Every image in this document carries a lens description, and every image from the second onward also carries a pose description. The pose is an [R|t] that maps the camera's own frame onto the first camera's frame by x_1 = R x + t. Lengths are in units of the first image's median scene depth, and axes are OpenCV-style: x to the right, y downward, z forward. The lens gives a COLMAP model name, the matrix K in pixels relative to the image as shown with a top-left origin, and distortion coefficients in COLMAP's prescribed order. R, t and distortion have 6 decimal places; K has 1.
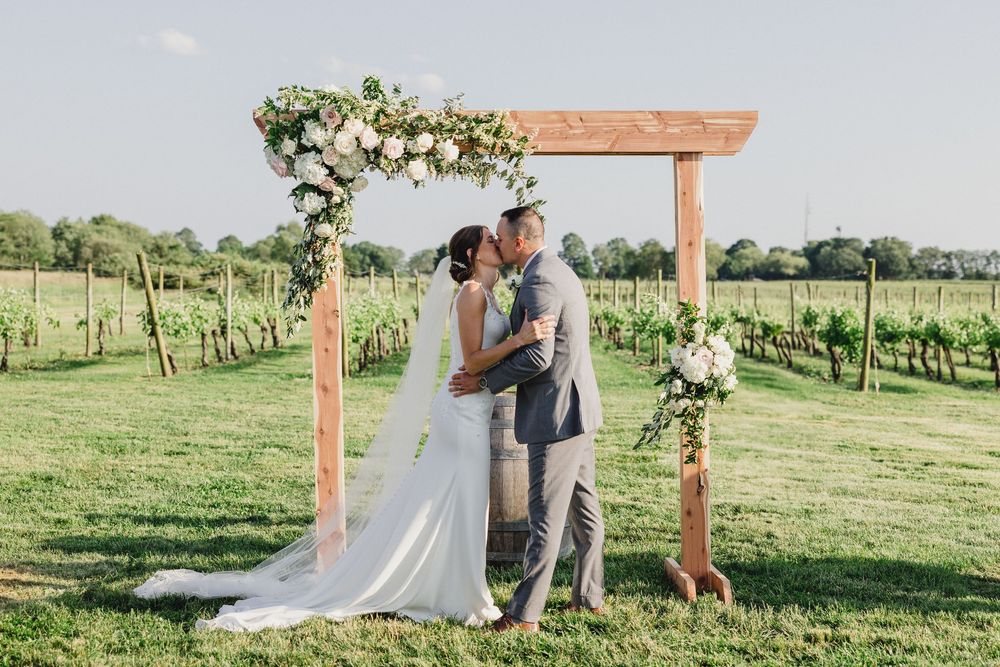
lens RADIAL K [[1420.5, 0, 500.0], [0, 1420.5, 333.5], [0, 0, 1]] dist [0.019255, 0.016513]
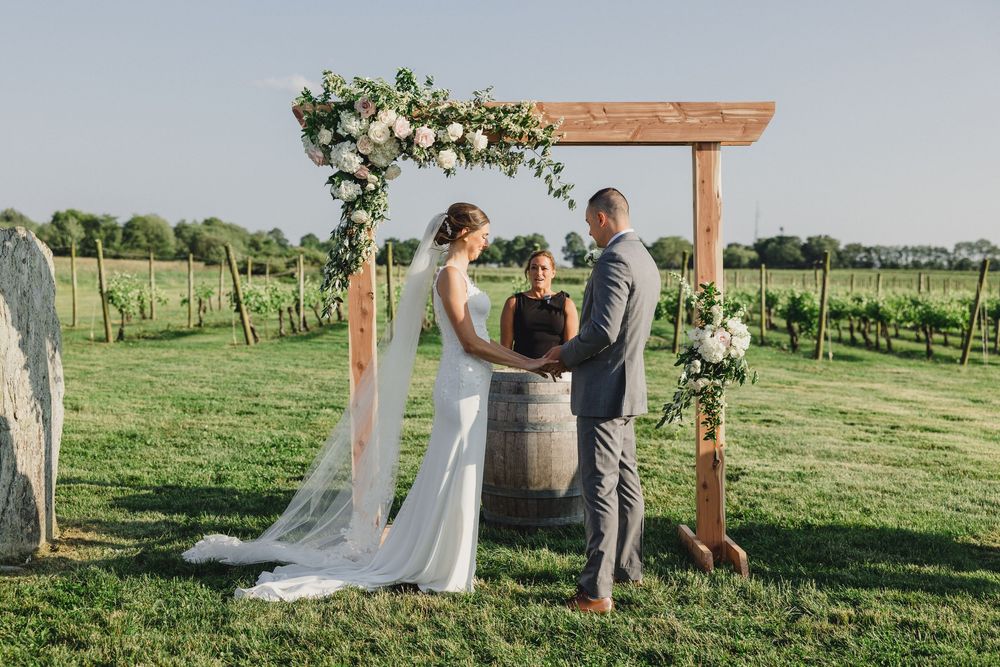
lens RADIAL K [[1205.6, 0, 500.0], [0, 1205.6, 333.5], [0, 0, 1]] dist [-0.007531, 0.001265]
pose [[0.999845, 0.003260, -0.017286, -0.003910], [-0.002950, 0.999836, 0.017890, -0.002191], [0.017341, -0.017836, 0.999691, 0.109494]]
